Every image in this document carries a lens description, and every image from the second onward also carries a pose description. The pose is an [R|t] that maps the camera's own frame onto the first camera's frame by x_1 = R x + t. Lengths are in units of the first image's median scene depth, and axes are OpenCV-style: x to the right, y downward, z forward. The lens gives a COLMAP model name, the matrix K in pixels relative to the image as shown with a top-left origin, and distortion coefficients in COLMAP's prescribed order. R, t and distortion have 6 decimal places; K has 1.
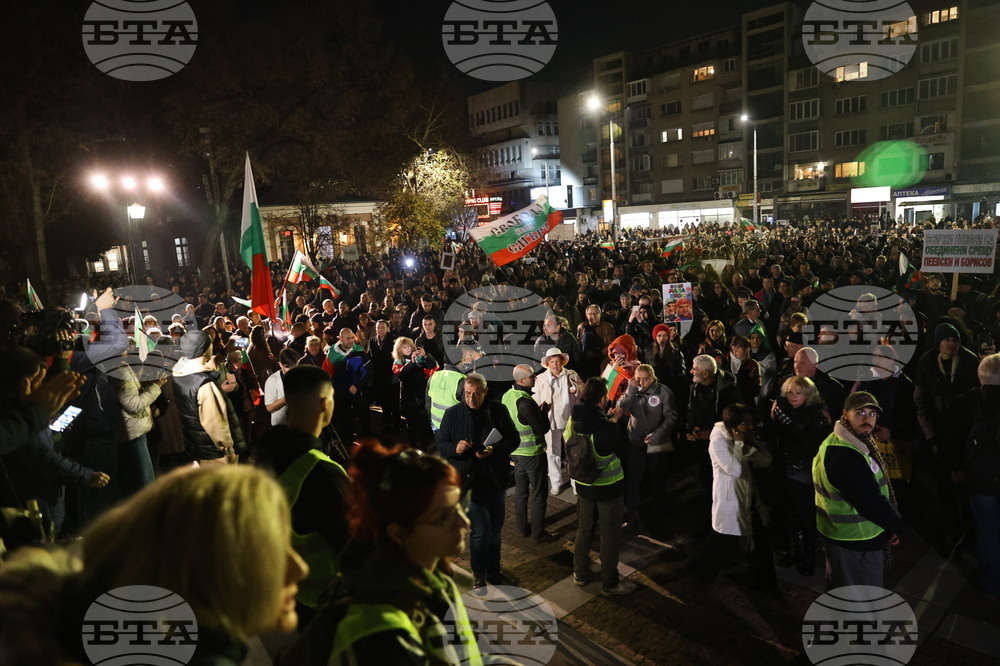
lens RADIAL K [[668.6, 0, 500.0], [0, 668.6, 335.0], [0, 0, 1]] dist [-0.006324, -0.000518]
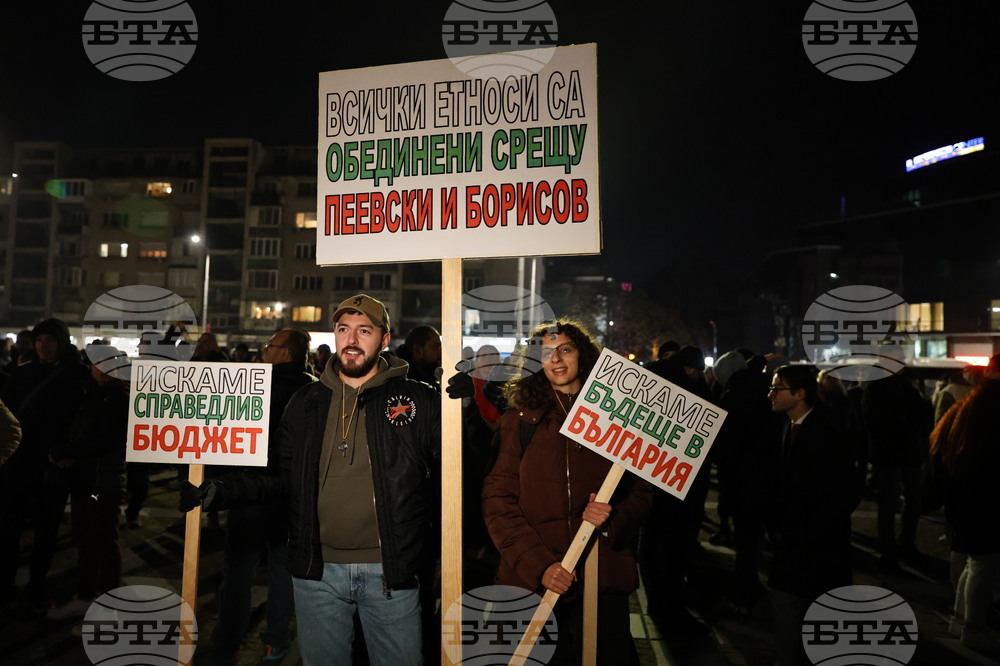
lens RADIAL K [[668.6, 0, 498.7], [0, 668.6, 324.8], [0, 0, 1]] dist [-0.006324, -0.000518]
pose [[0.732655, 0.125932, 0.668848, 0.071198], [0.036852, 0.973951, -0.223745, -0.002717], [-0.679602, 0.188576, 0.708929, 0.107666]]
